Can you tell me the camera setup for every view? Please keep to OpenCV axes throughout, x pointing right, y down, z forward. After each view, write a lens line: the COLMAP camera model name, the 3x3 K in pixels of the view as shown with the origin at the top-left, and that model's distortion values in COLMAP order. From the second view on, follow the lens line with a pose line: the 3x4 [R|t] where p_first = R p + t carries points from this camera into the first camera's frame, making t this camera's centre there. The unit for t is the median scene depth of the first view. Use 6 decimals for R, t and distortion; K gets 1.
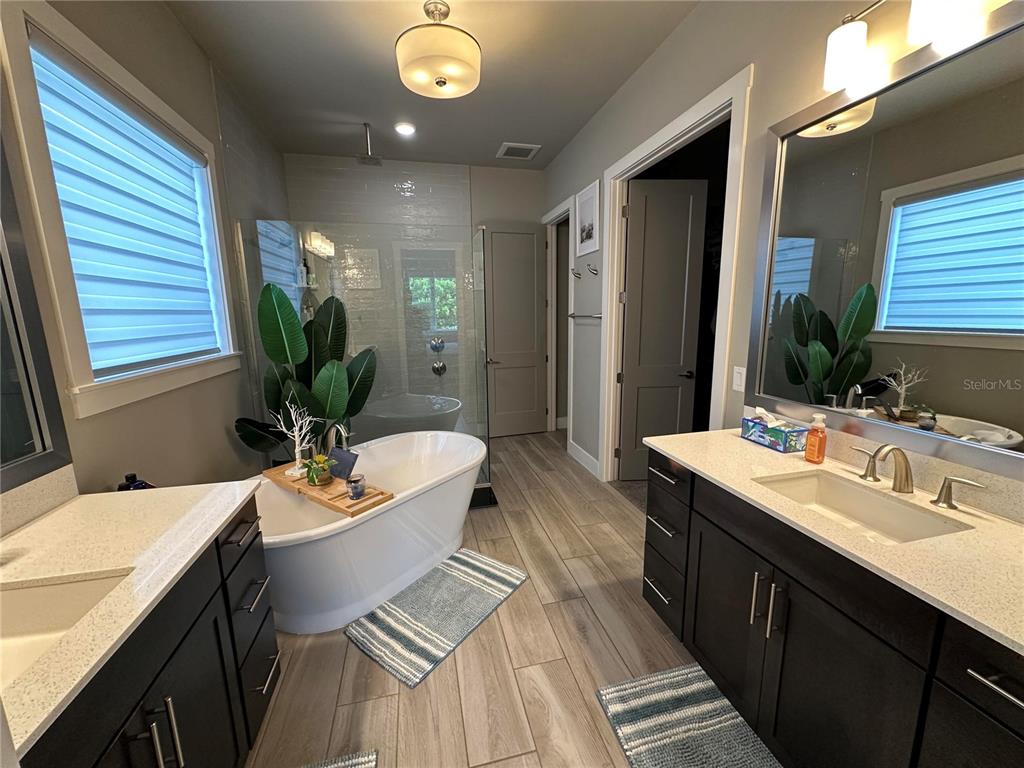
lens RADIAL K [[412.0, 0, 512.6], [0, 412.0, 384.8], [0, 0, 1]] dist [-0.002854, 0.000196]
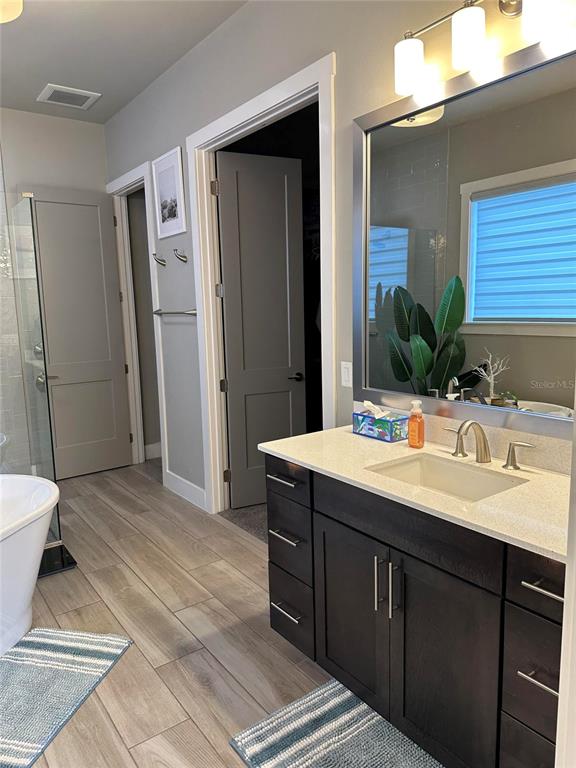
lens RADIAL K [[537.7, 0, 286.5], [0, 537.7, 386.8], [0, 0, 1]] dist [0.123936, -0.167806]
pose [[0.925092, -0.065700, 0.374016, -0.044060], [0.077873, 0.996809, -0.017513, 0.020512], [-0.371672, 0.045327, 0.927257, -0.094098]]
